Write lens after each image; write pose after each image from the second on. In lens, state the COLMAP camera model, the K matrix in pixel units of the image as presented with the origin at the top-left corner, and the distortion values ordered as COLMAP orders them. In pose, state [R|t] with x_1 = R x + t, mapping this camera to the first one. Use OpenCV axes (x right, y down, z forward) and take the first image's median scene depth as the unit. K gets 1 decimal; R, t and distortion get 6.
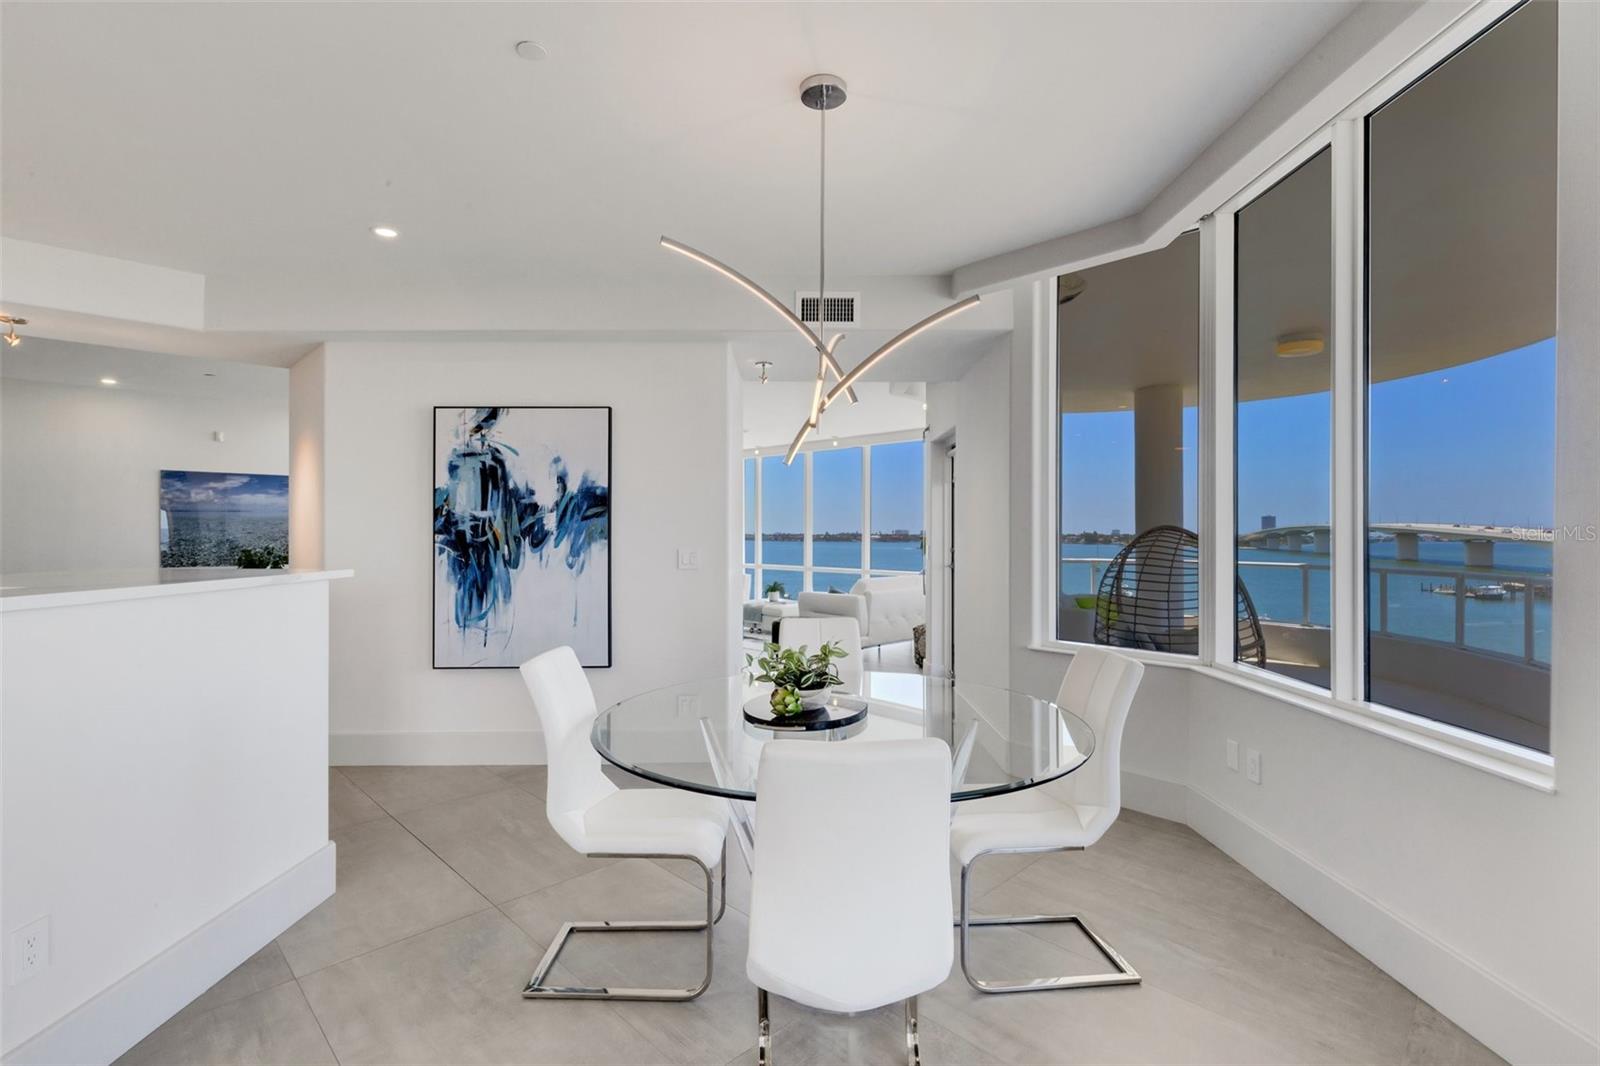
lens RADIAL K [[725.9, 0, 800.0], [0, 725.9, 533.0], [0, 0, 1]] dist [-0.001301, -0.000131]
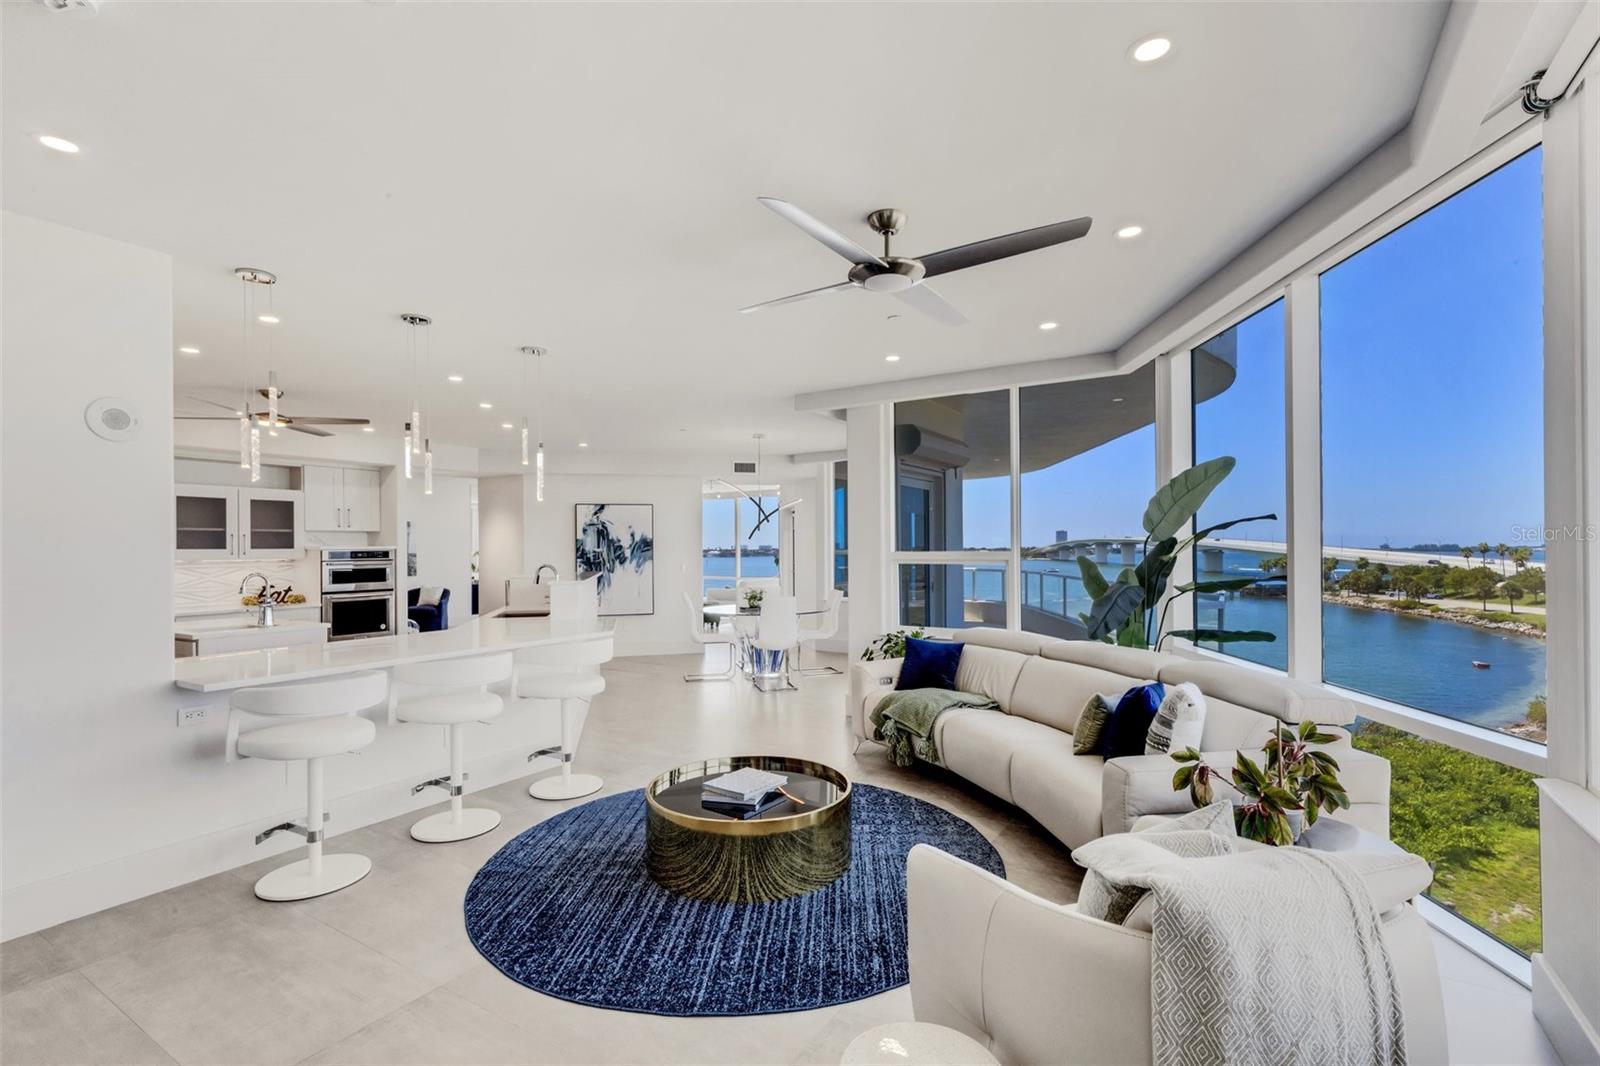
lens RADIAL K [[725.9, 0, 800.0], [0, 725.9, 533.0], [0, 0, 1]] dist [-0.001301, -0.000131]
pose [[0.976592, 0.001499, 0.215094, -0.303821], [0.002233, 0.999851, -0.017106, -0.039344], [-0.215088, 0.017186, 0.976444, -1.432711]]
